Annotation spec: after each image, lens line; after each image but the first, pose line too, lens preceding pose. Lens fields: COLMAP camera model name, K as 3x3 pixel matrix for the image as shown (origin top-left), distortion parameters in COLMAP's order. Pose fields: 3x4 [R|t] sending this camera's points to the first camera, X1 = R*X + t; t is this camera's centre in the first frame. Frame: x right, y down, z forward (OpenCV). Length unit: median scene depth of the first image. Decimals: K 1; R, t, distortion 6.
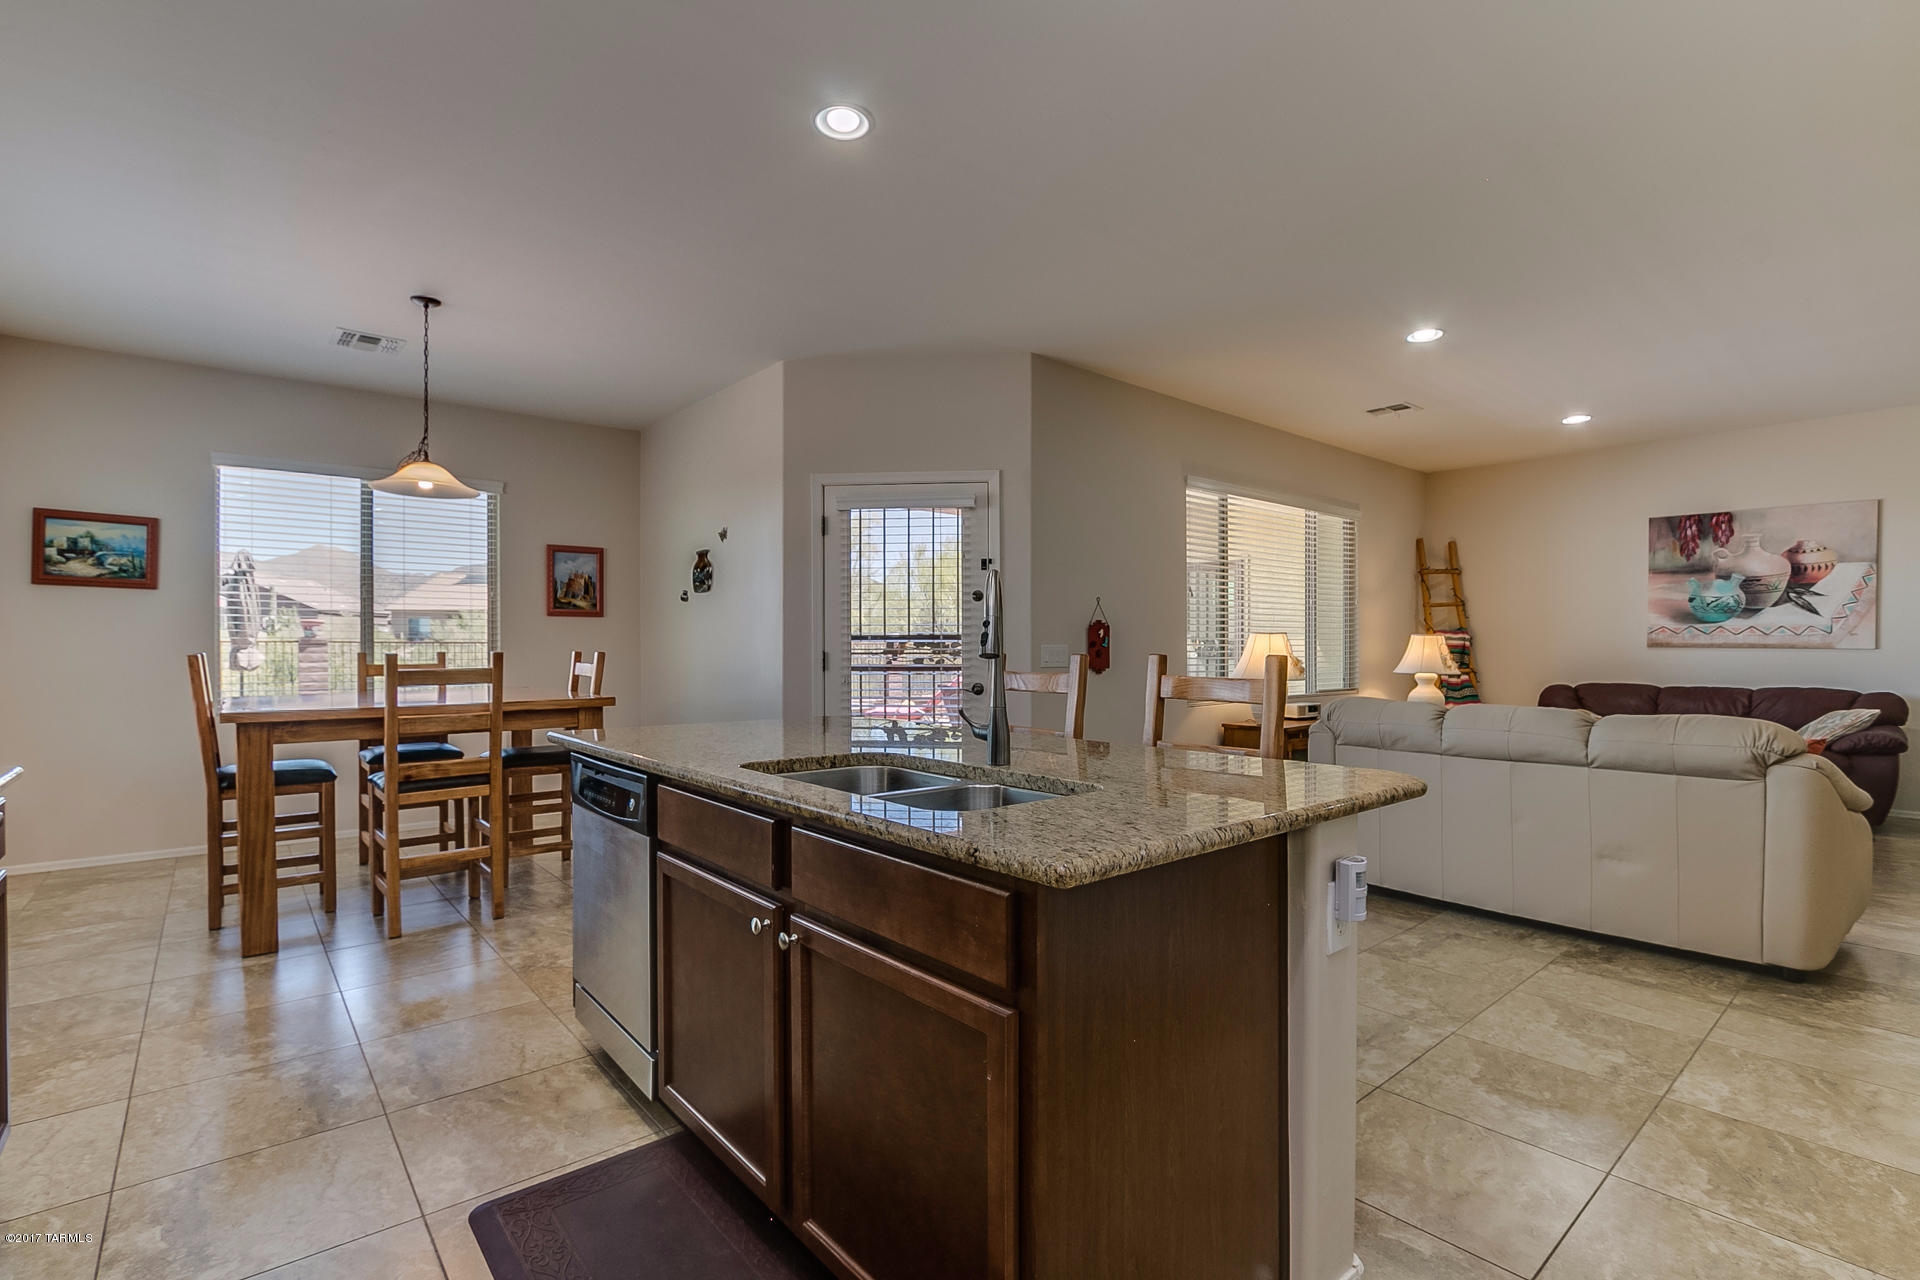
lens RADIAL K [[894.6, 0, 935.2], [0, 894.6, 660.7], [0, 0, 1]] dist [-0.025573, 0.005570]
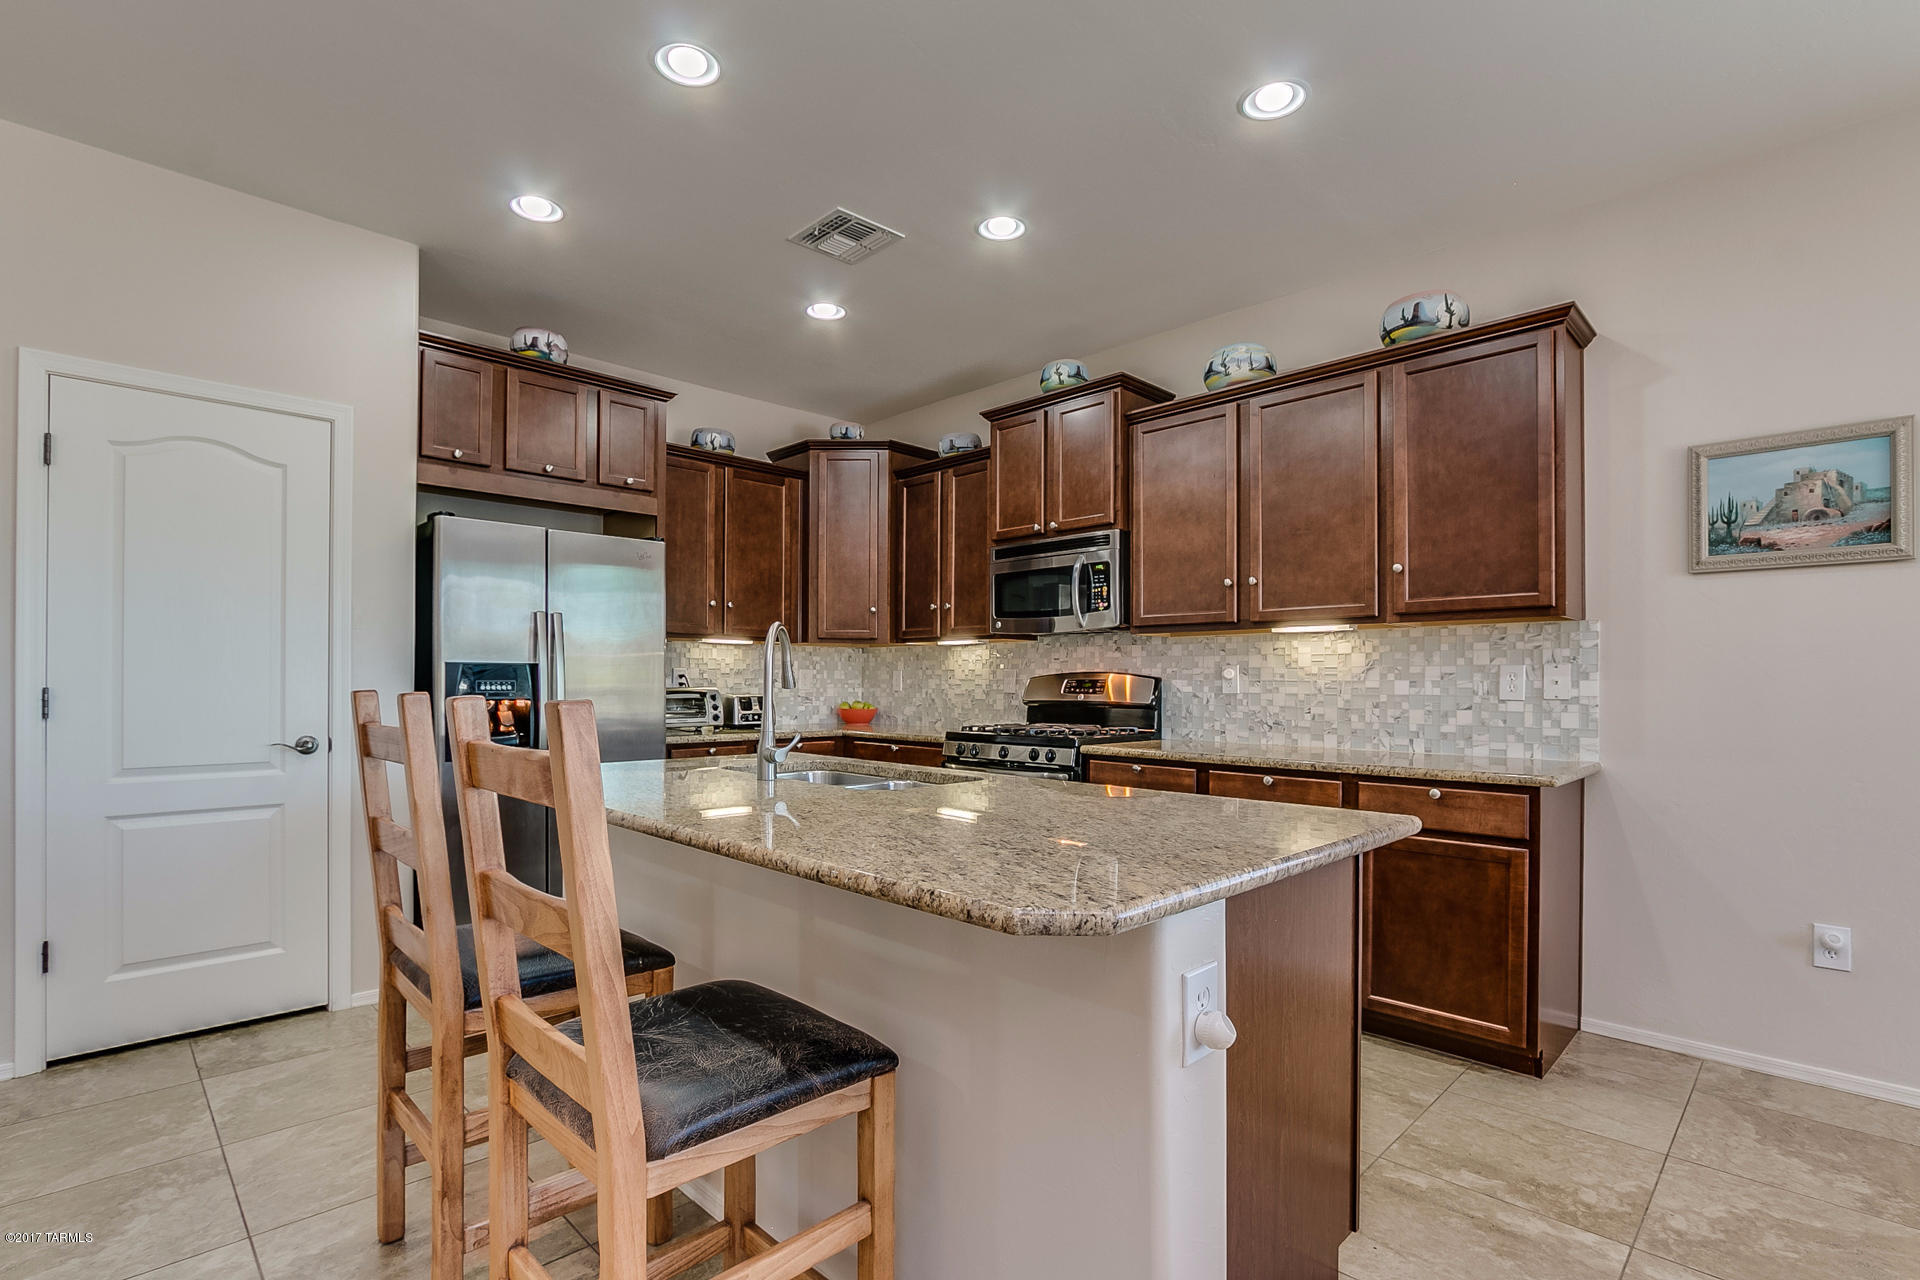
lens RADIAL K [[894.6, 0, 953.5], [0, 894.6, 675.7], [0, 0, 1]] dist [-0.025573, 0.005570]
pose [[-0.996246, -0.002868, -0.086517, -0.024003], [-0.003848, 0.999930, 0.011160, -0.011857], [0.086478, 0.011451, -0.996188, 0.742399]]
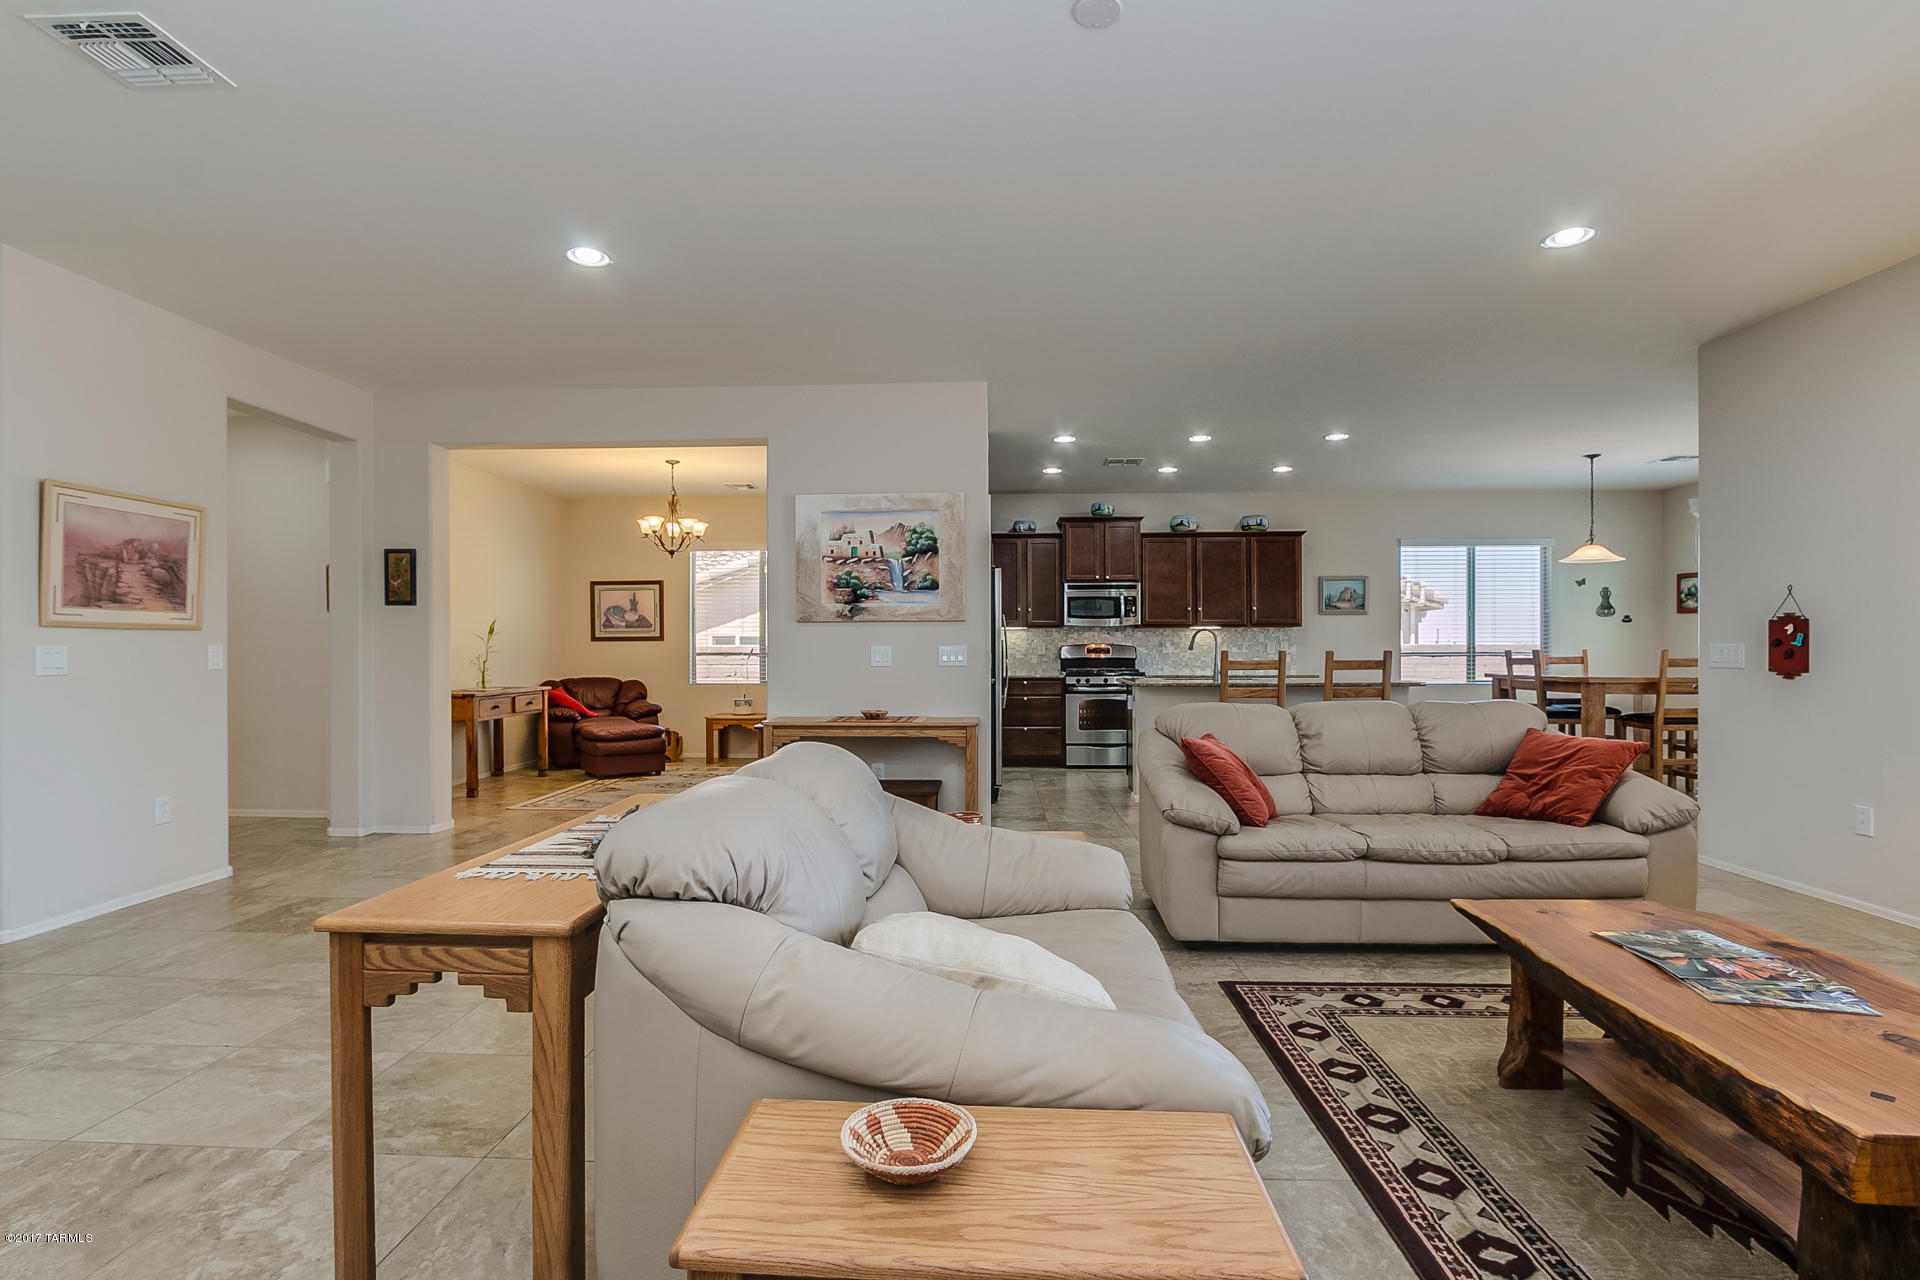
lens RADIAL K [[894.6, 0, 939.6], [0, 894.6, 651.8], [0, 0, 1]] dist [-0.025573, 0.005570]
pose [[-0.680708, 0.004132, -0.732543, 1.164938], [-0.009057, 0.999860, 0.014055, -0.012960], [0.732499, 0.016202, -0.680575, 0.887505]]
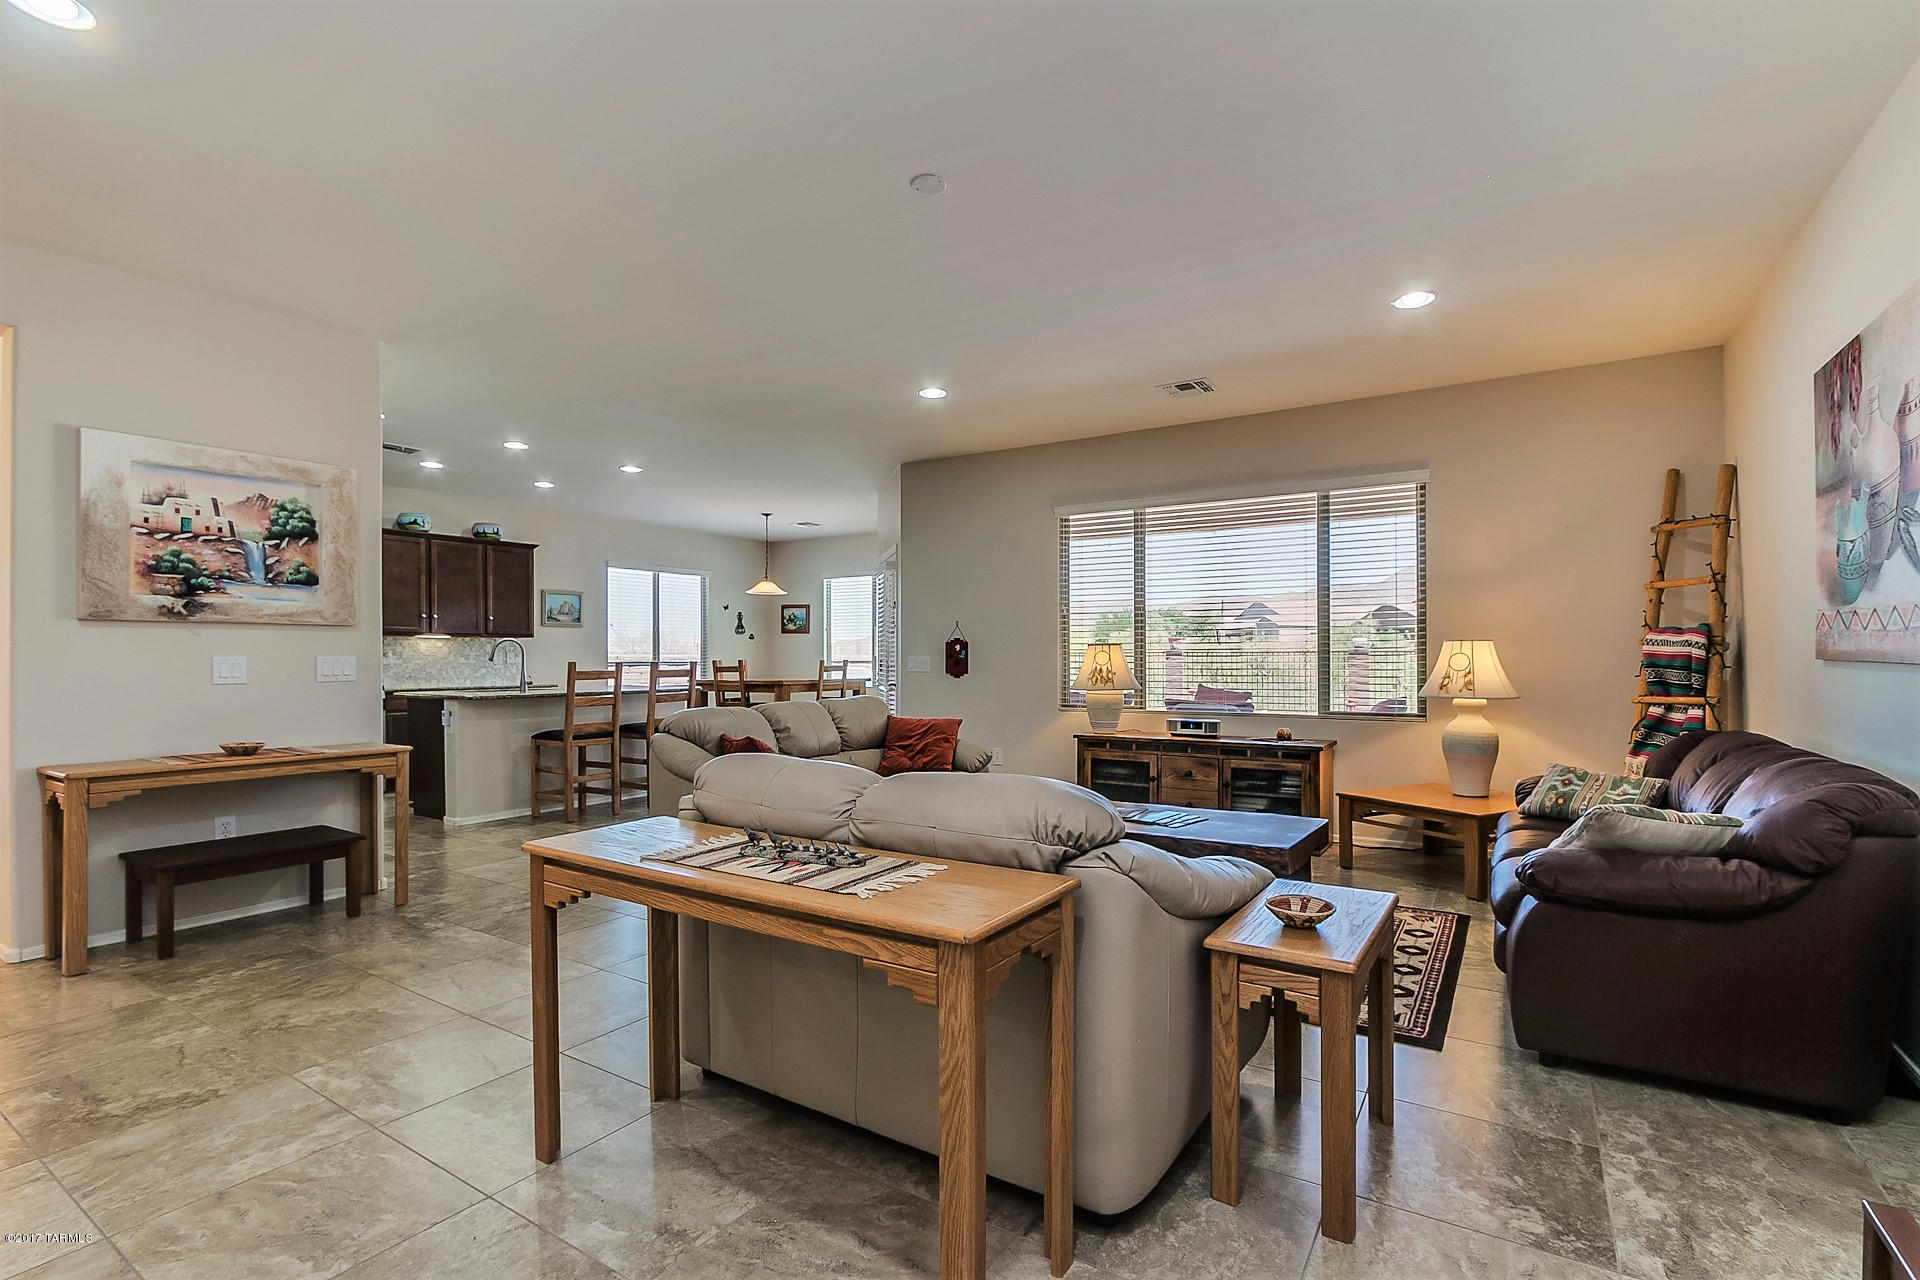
lens RADIAL K [[894.6, 0, 940.6], [0, 894.6, 657.8], [0, 0, 1]] dist [-0.025573, 0.005570]
pose [[0.291145, 0.001057, -0.956678, 1.333822], [-0.014040, 0.999896, -0.003168, -0.009814], [0.956576, 0.014354, 0.291130, 0.529076]]
